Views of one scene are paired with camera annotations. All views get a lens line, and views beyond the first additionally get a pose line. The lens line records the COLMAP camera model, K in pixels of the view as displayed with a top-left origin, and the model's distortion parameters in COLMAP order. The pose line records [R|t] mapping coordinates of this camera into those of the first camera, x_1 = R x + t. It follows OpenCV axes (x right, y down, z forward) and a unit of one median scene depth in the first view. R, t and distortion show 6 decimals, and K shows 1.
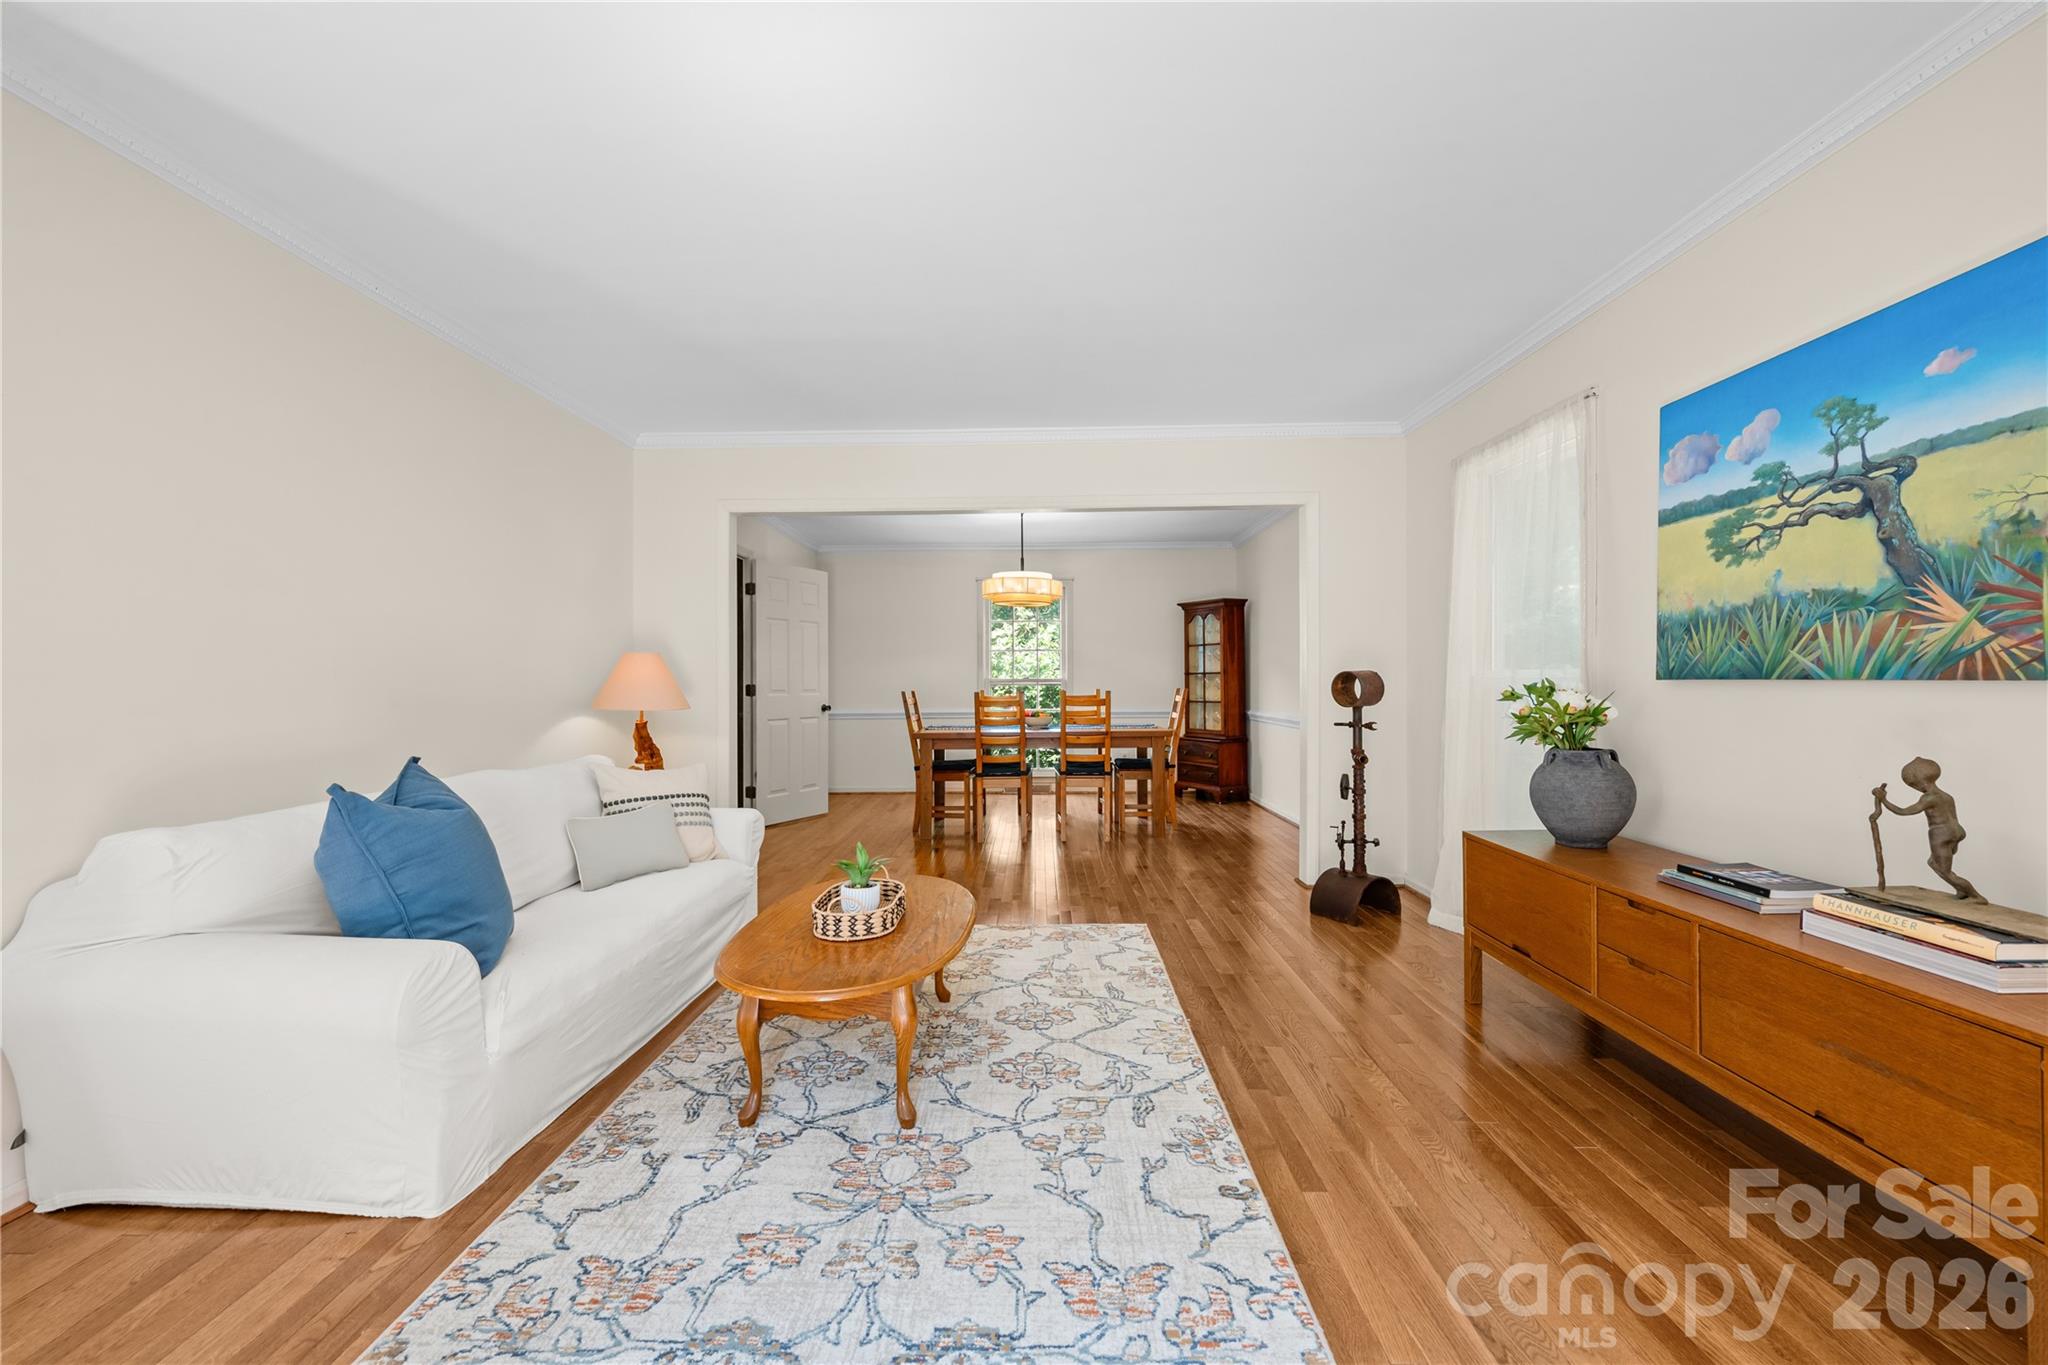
lens RADIAL K [[804.1, 0, 1023.6], [0, 804.1, 681.0], [0, 0, 1]] dist [-0.000266, 0.000033]
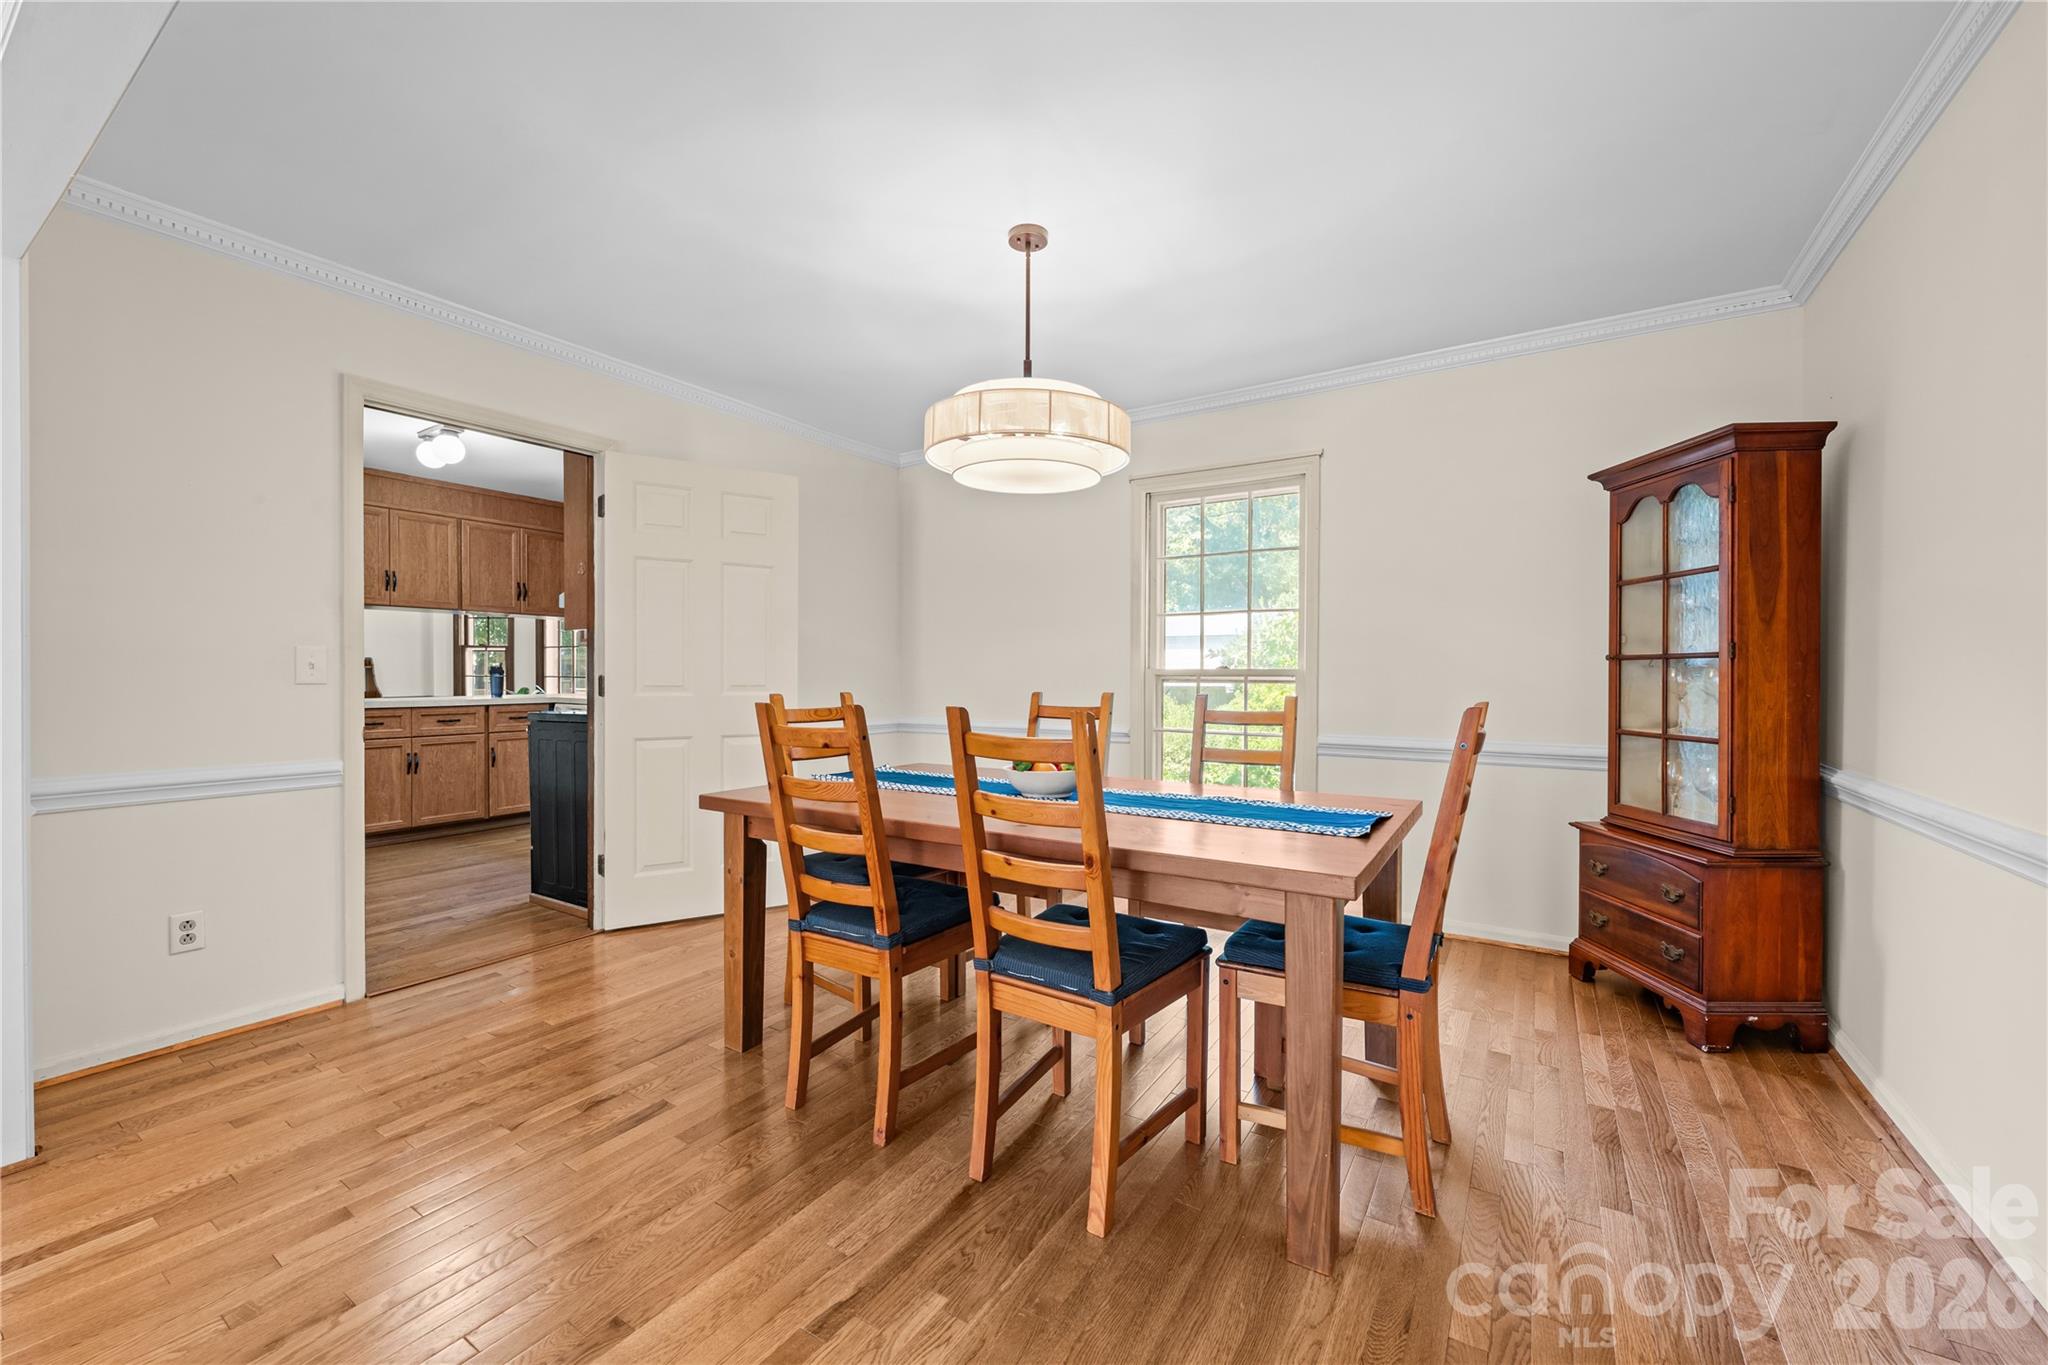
lens RADIAL K [[804.1, 0, 1021.2], [0, 804.1, 680.5], [0, 0, 1]] dist [-0.000266, 0.000033]
pose [[0.851178, 0.014087, -0.524689, 0.171529], [-0.007678, 0.999867, 0.014390, -0.001834], [0.524822, -0.008220, 0.851173, 0.557241]]
